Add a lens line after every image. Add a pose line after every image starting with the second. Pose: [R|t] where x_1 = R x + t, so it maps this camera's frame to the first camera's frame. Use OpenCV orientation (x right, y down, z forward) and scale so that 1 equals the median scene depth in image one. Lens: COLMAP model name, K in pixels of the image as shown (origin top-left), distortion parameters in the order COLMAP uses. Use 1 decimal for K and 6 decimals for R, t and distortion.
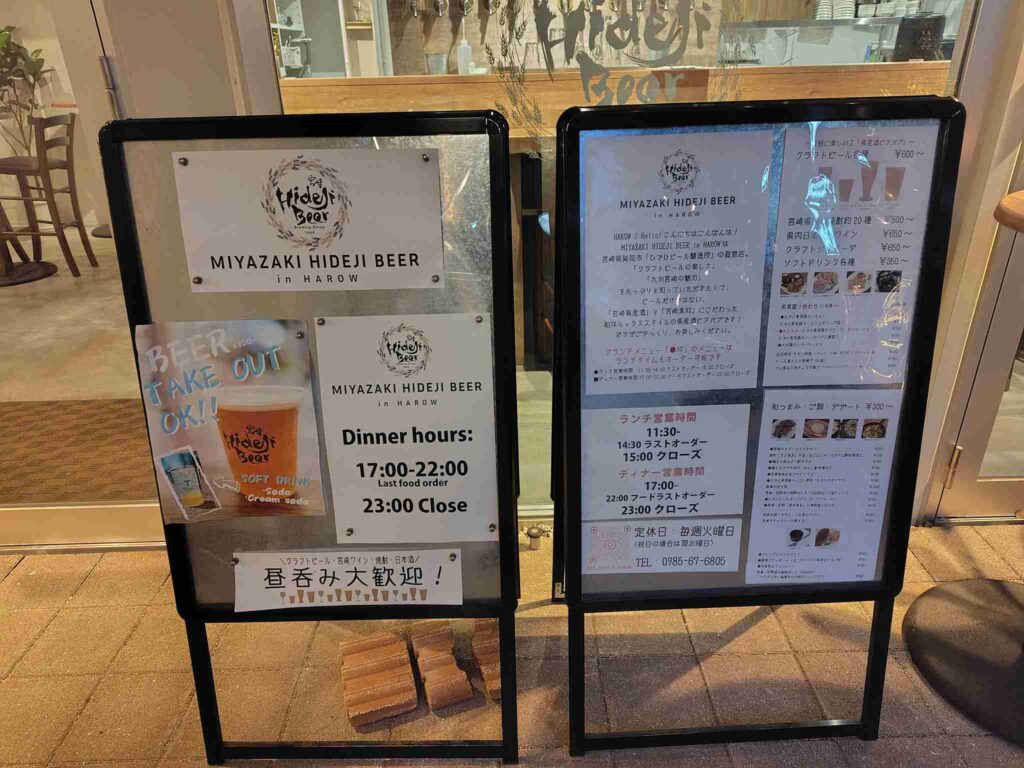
lens RADIAL K [[686.0, 0, 514.7], [0, 686.0, 385.8], [0, 0, 1]] dist [-0.034030, 0.014550]
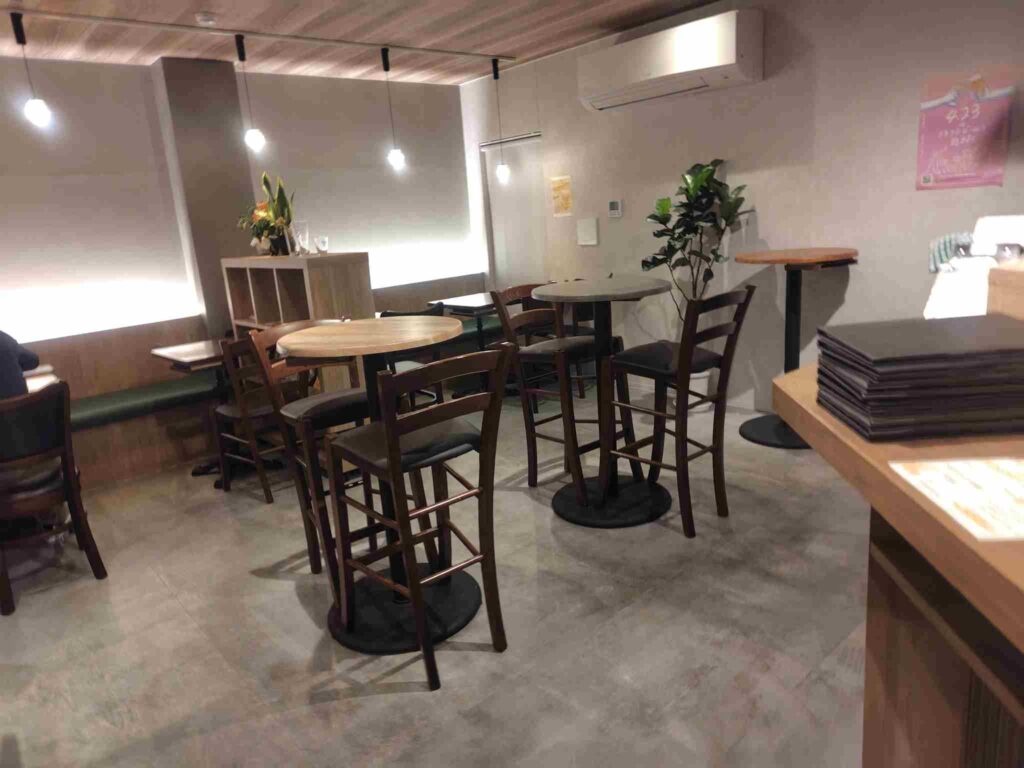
lens RADIAL K [[686.0, 0, 510.5], [0, 686.0, 386.0], [0, 0, 1]] dist [-0.034030, 0.014550]
pose [[0.612695, 0.166680, -0.772543, -0.239471], [-0.286850, 0.957748, -0.020859, -0.195743], [0.736425, 0.234385, 0.634619, 0.380046]]
